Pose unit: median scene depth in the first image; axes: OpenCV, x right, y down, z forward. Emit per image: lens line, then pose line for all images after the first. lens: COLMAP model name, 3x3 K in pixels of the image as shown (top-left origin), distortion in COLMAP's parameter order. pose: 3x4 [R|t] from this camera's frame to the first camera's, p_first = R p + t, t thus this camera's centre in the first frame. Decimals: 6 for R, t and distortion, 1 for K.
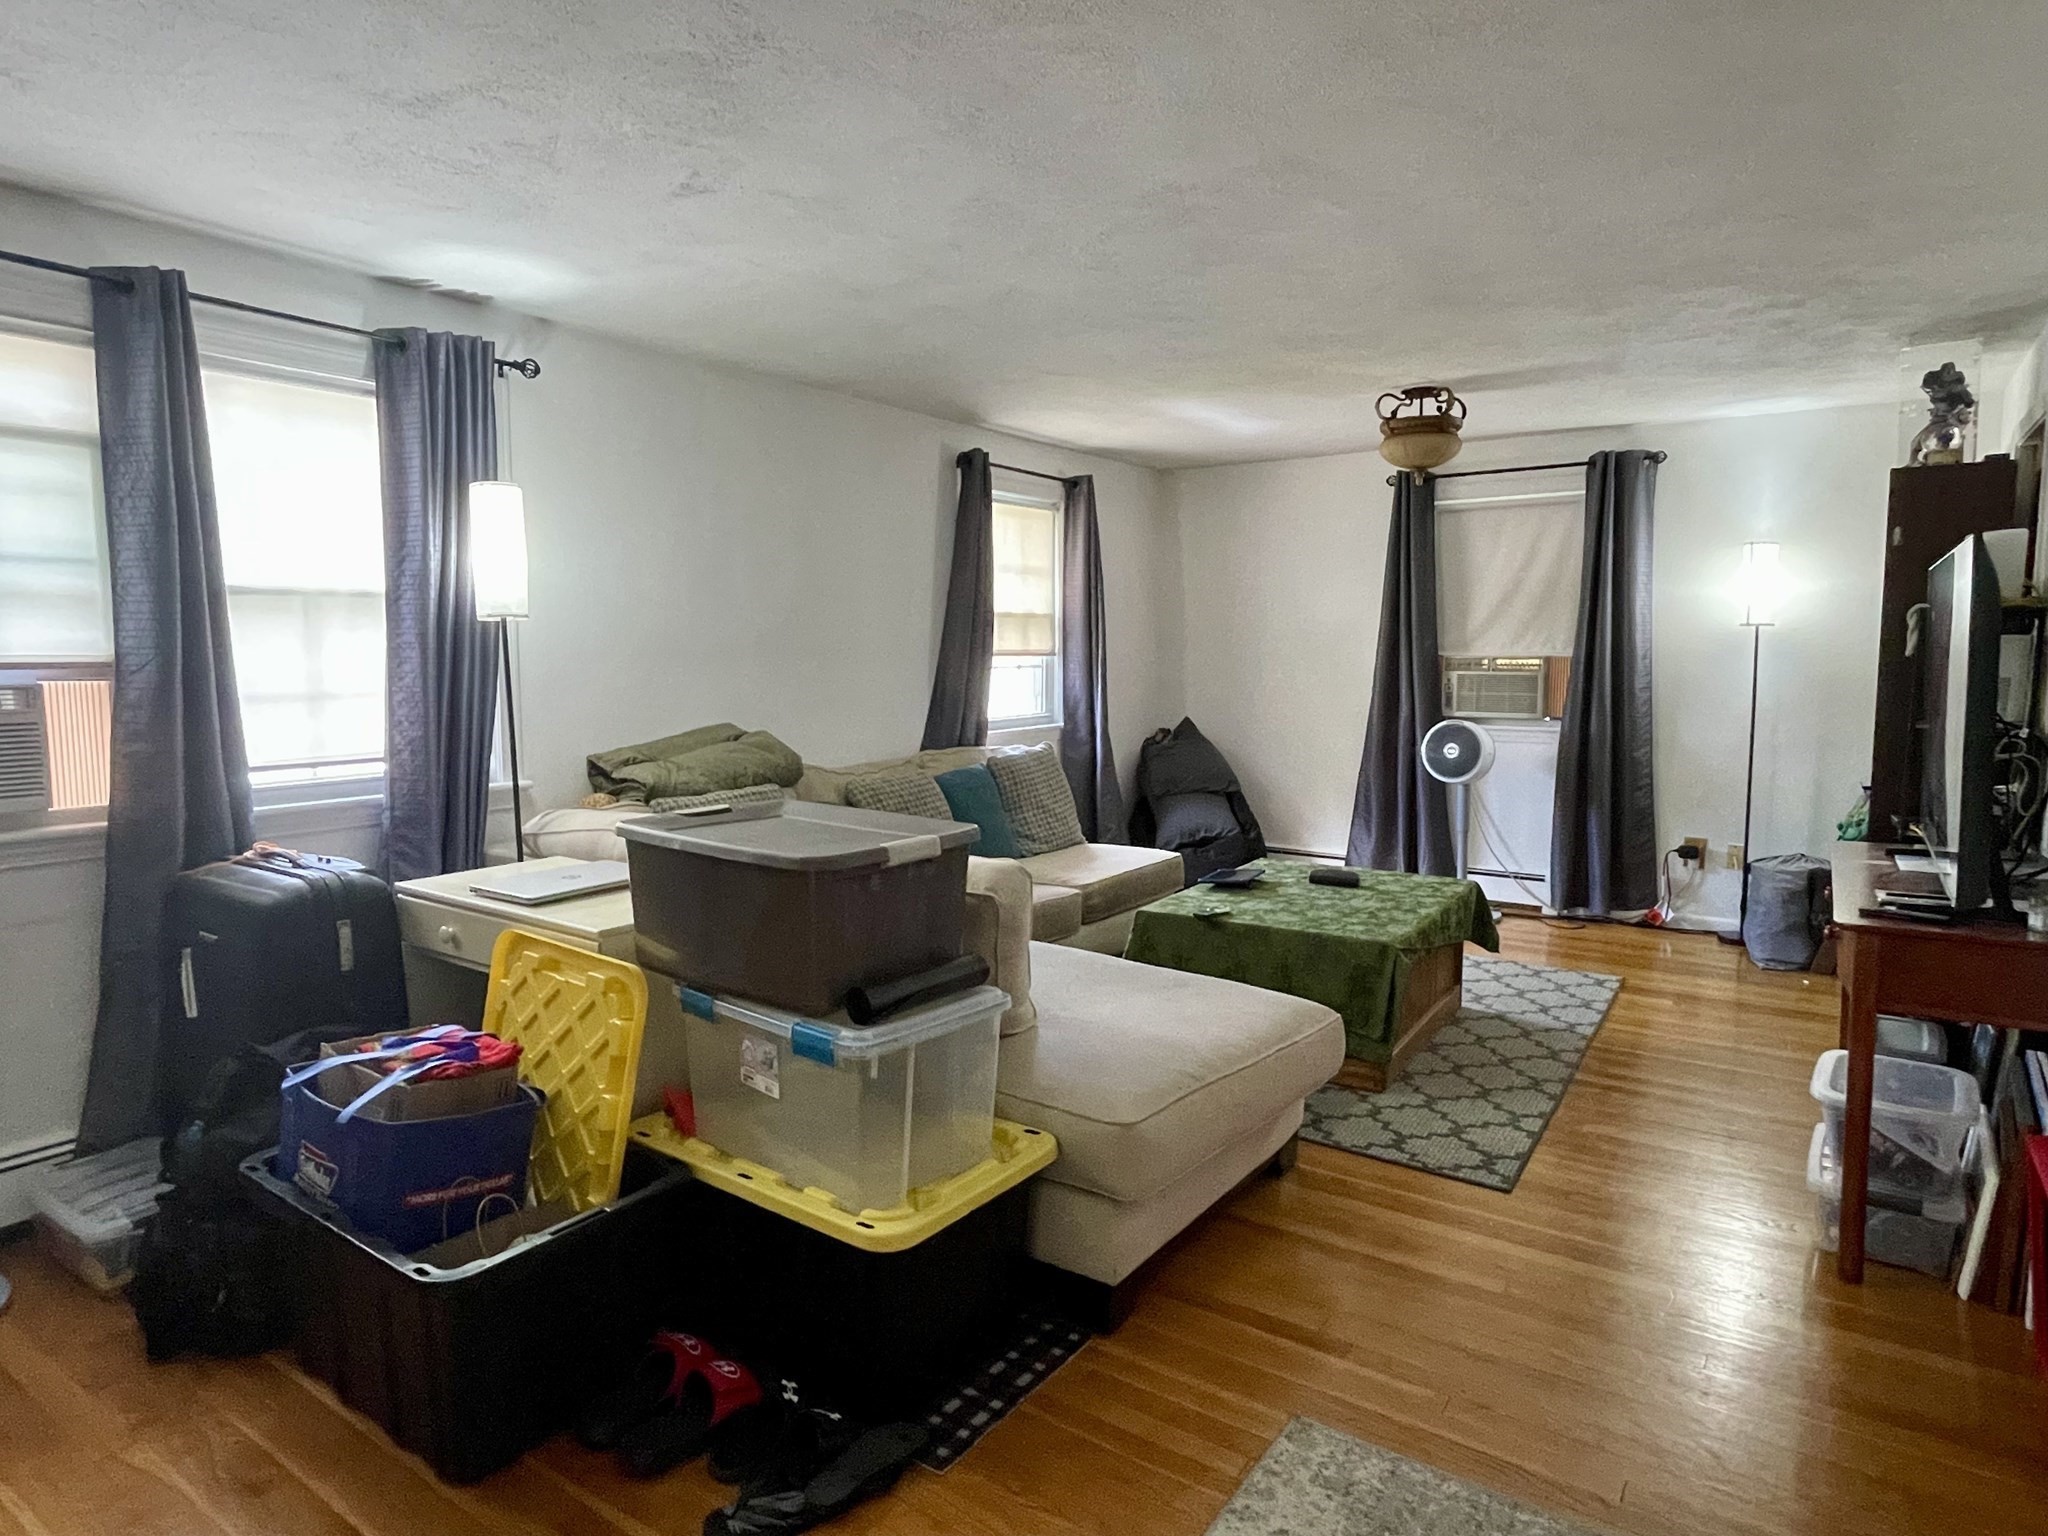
lens RADIAL K [[1181.7, 0, 1012.9], [0, 1181.7, 757.0], [0, 0, 1]] dist [-0.001544, -0.000529]
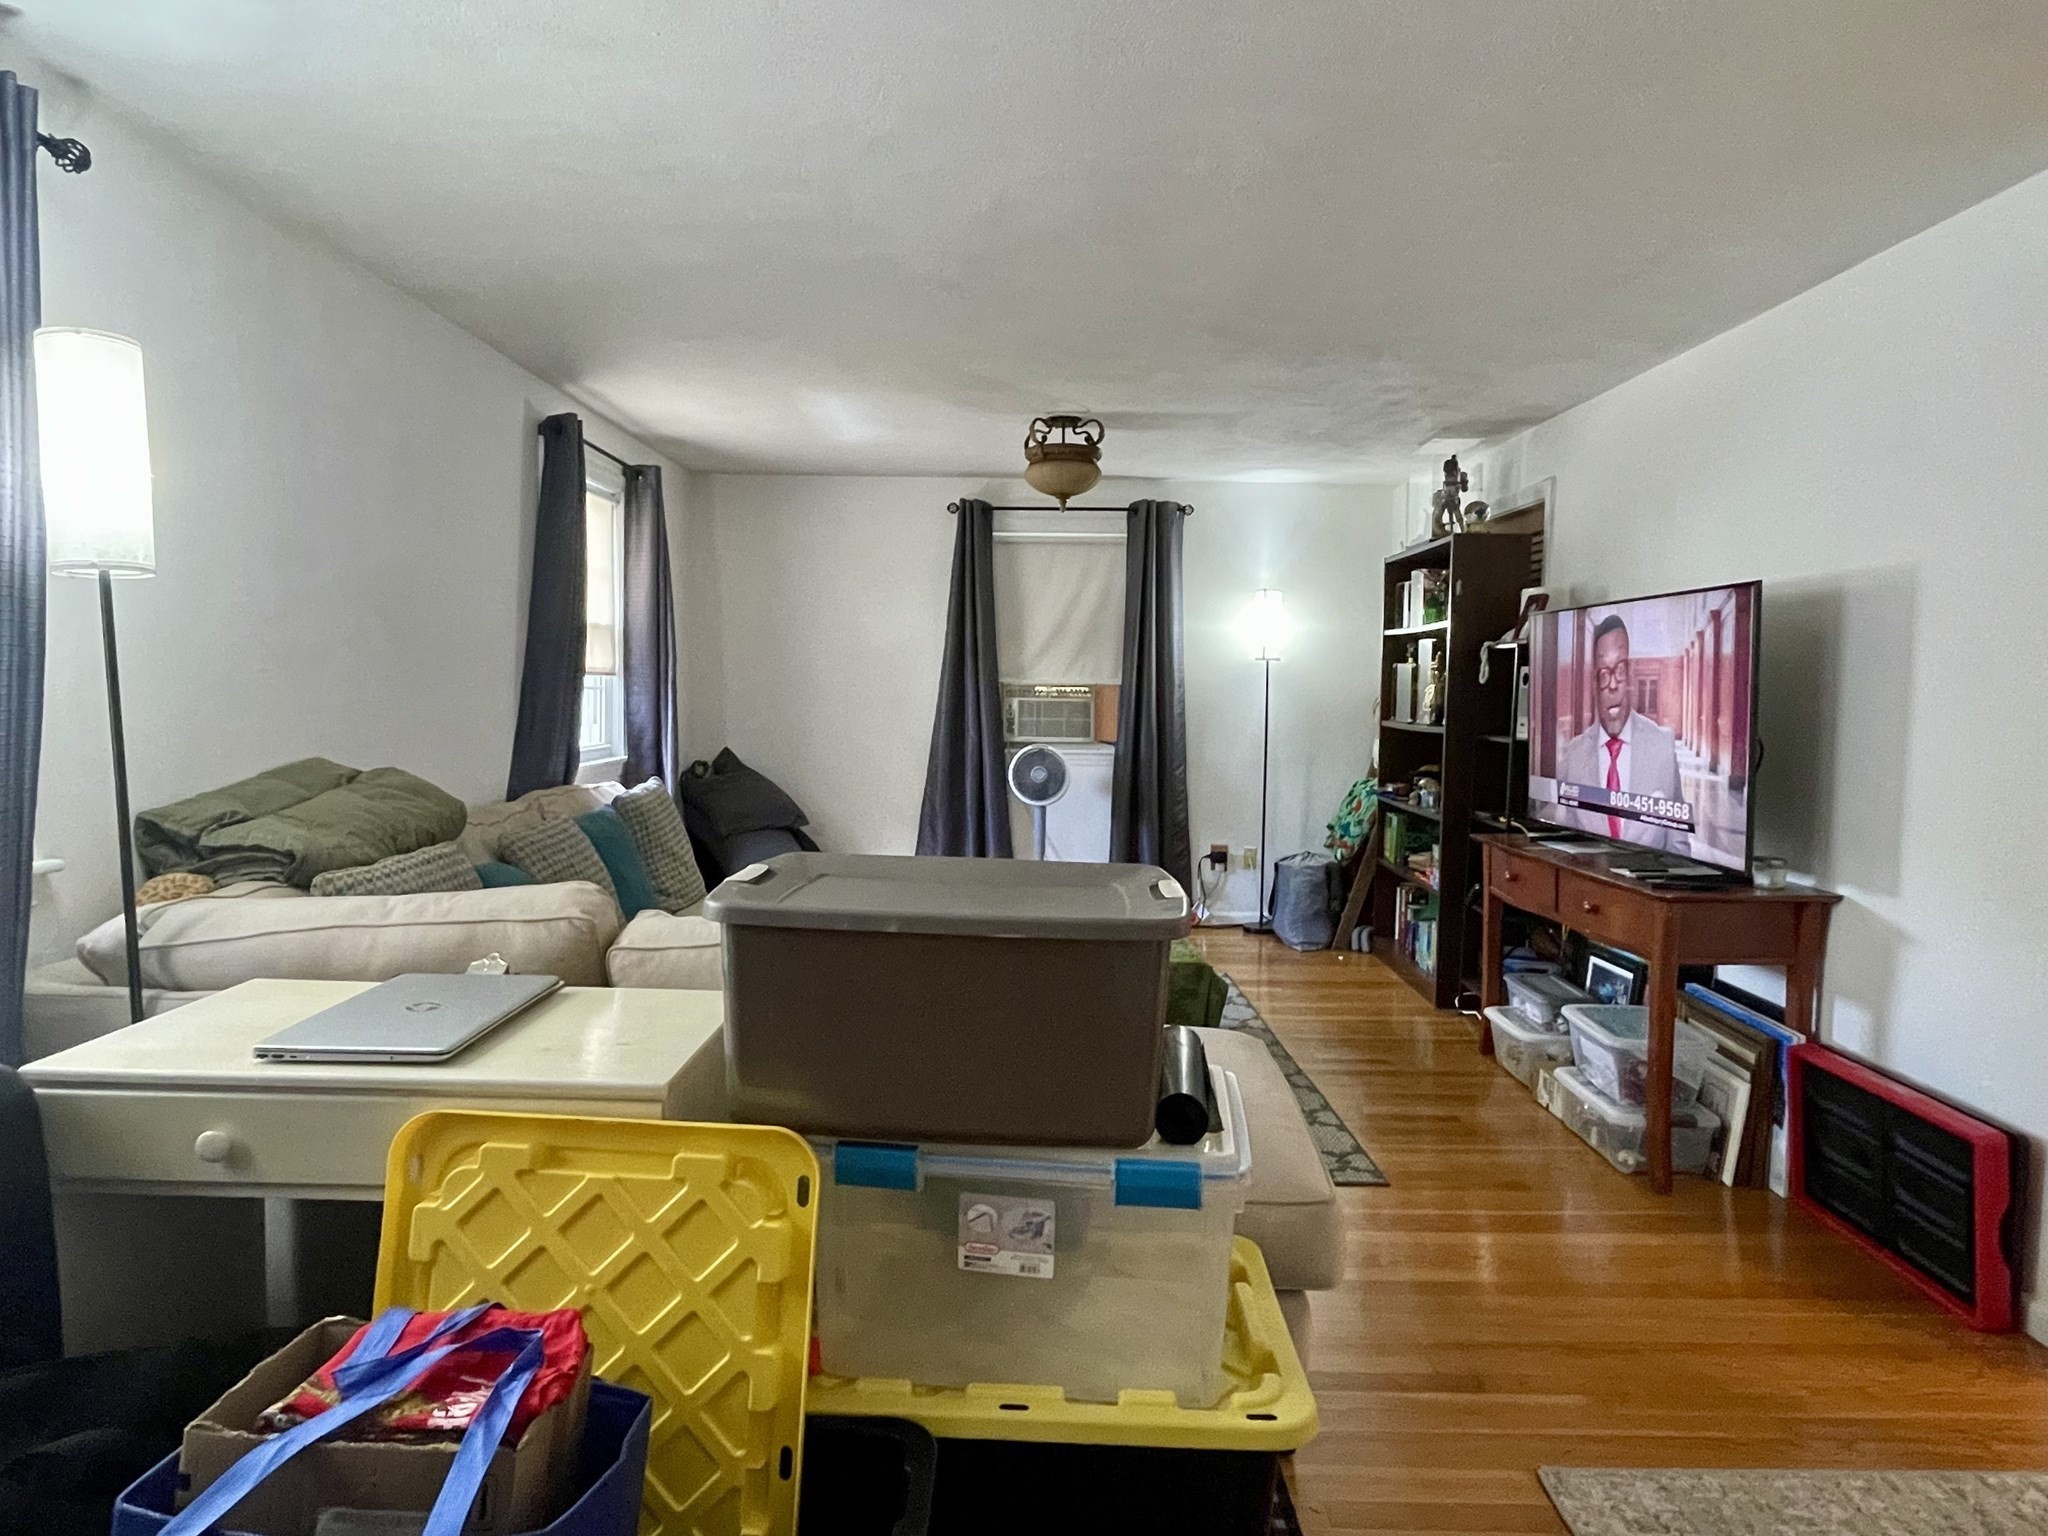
lens RADIAL K [[1181.7, 0, 1012.9], [0, 1181.7, 757.0], [0, 0, 1]] dist [-0.001544, -0.000529]
pose [[0.820760, -0.018978, 0.570958, -0.257421], [0.036752, 0.999132, -0.019621, -0.000981], [-0.570090, 0.037088, 0.820745, 0.184695]]
